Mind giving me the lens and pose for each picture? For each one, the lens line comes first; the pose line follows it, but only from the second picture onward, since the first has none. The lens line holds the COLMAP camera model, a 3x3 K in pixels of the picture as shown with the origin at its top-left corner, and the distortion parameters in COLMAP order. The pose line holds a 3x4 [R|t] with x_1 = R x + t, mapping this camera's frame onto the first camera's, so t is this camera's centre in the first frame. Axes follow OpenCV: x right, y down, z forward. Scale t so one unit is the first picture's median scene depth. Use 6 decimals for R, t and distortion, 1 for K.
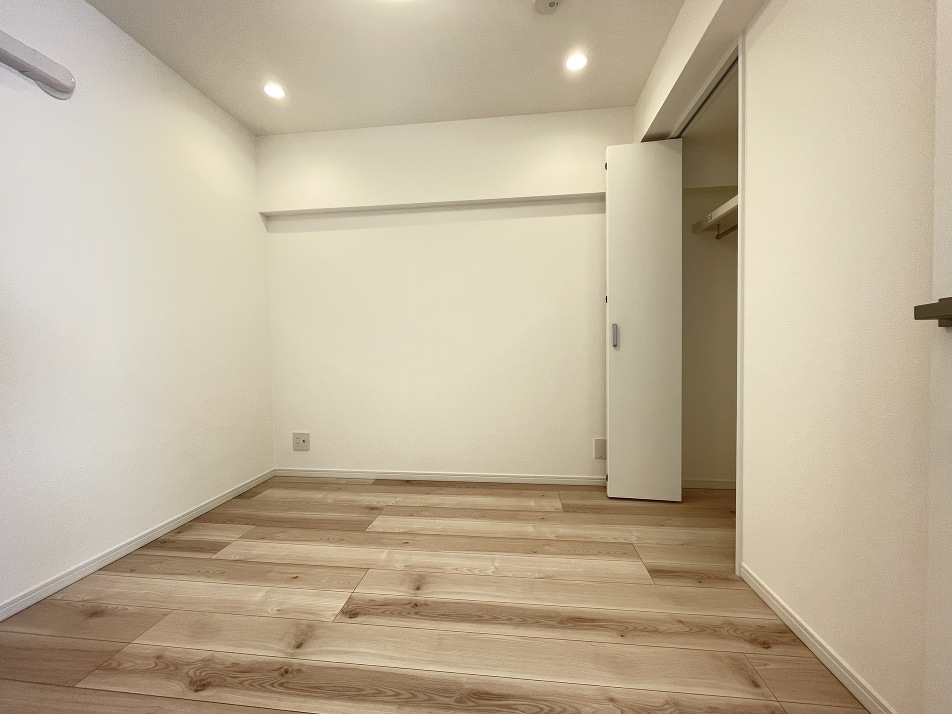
lens RADIAL K [[384.6, 0, 480.2], [0, 384.6, 360.8], [0, 0, 1]] dist [-0.002587, 0.000493]
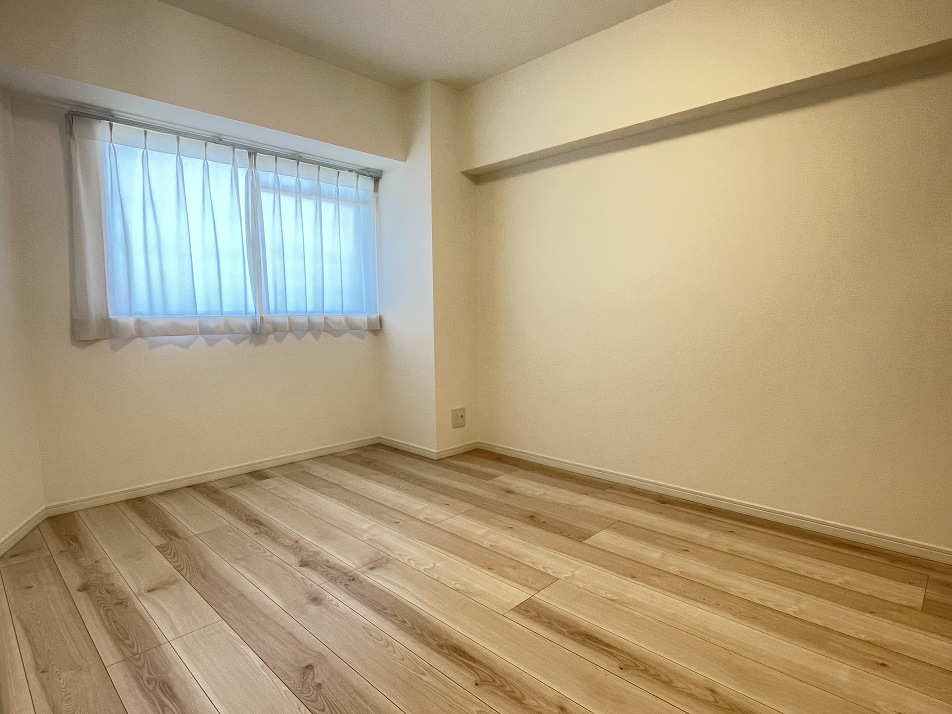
lens RADIAL K [[542.9, 0, 477.6], [0, 542.9, 358.5], [0, 0, 1]] dist [0.004425, 0.000589]
pose [[0.779108, 0.055378, -0.624439, 0.624454], [-0.027079, 0.998134, 0.054732, -0.004340], [0.626305, -0.025732, 0.779153, -0.068566]]
